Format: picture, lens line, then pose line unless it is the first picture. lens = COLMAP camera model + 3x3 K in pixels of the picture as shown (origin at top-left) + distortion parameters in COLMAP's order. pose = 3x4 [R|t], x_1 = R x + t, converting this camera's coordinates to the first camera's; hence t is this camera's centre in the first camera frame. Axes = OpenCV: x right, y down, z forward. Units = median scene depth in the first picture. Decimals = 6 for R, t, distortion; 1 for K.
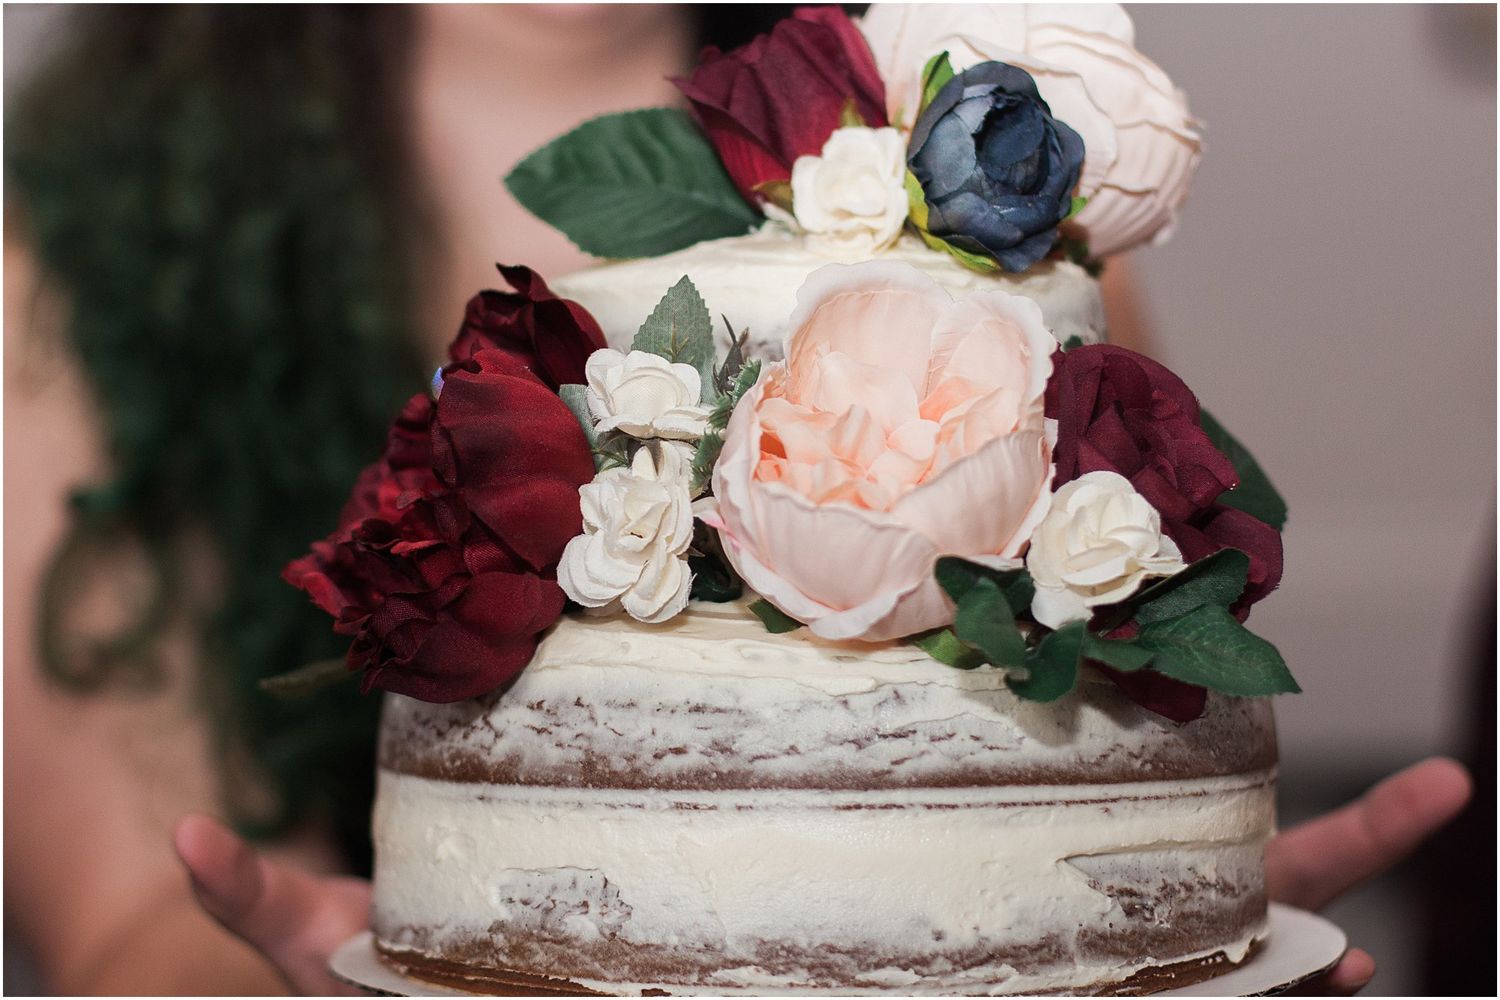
lens RADIAL K [[3620.3, 0, 750.0], [0, 3620.3, 500.0], [0, 0, 1]] dist [-0.148943, -0.345342]
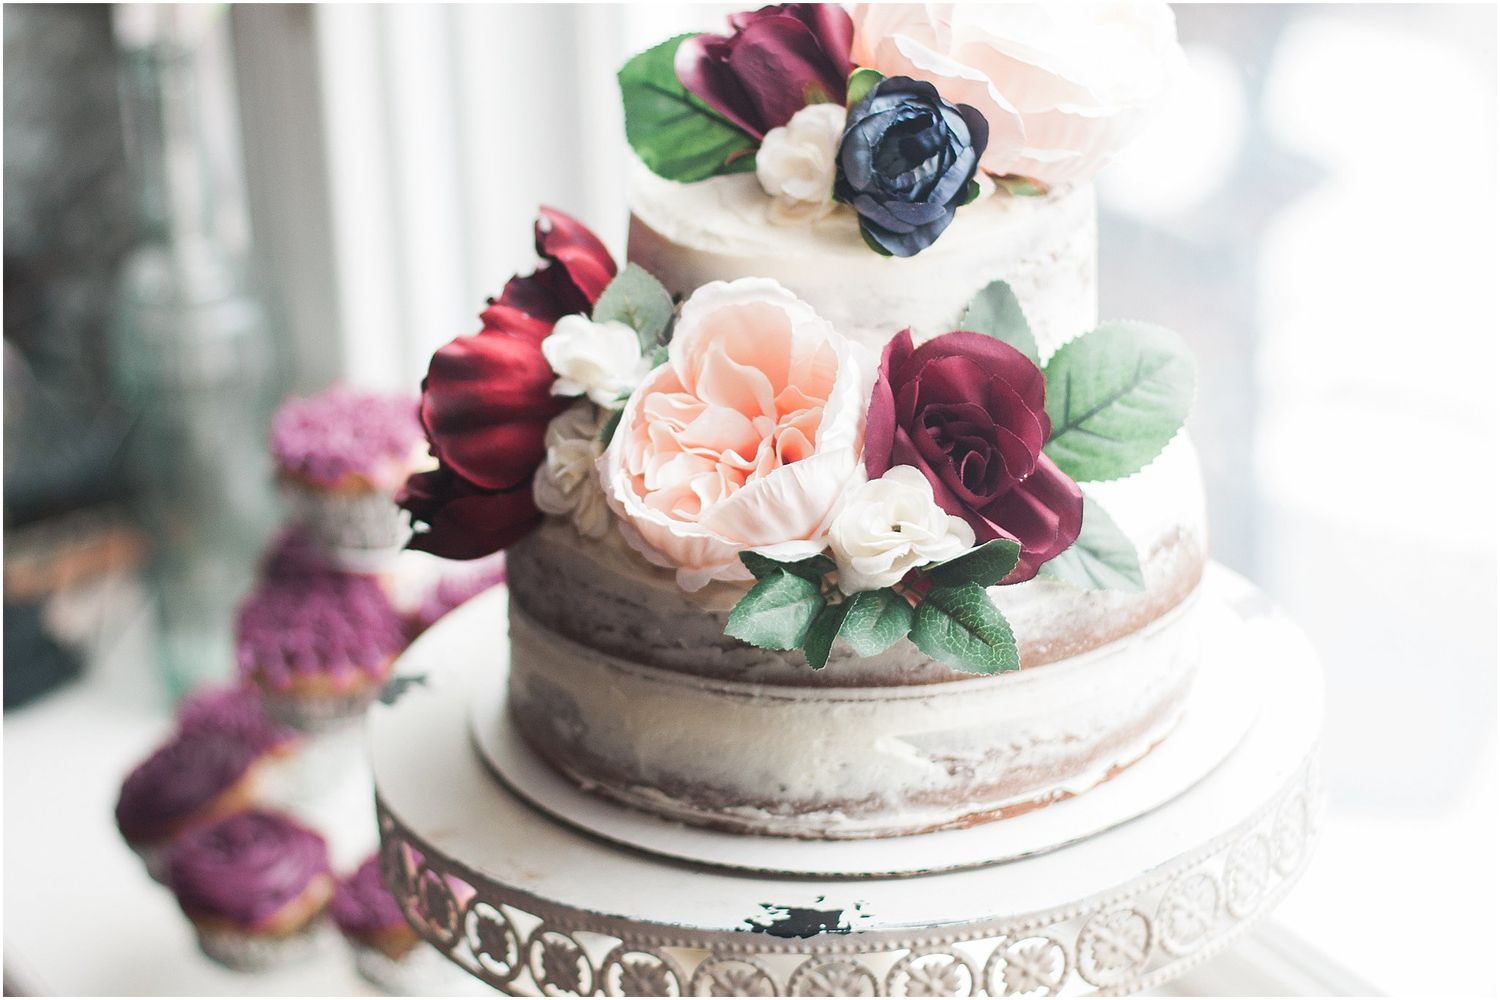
lens RADIAL K [[4033.5, 0, 750.0], [0, 4033.5, 500.0], [0, 0, 1]] dist [-0.159662, -0.304018]
pose [[0.911957, 0.126078, -0.390434, 0.598643], [0.030468, 0.928176, 0.370892, -0.521298], [0.409153, -0.350133, 0.842615, -0.215377]]
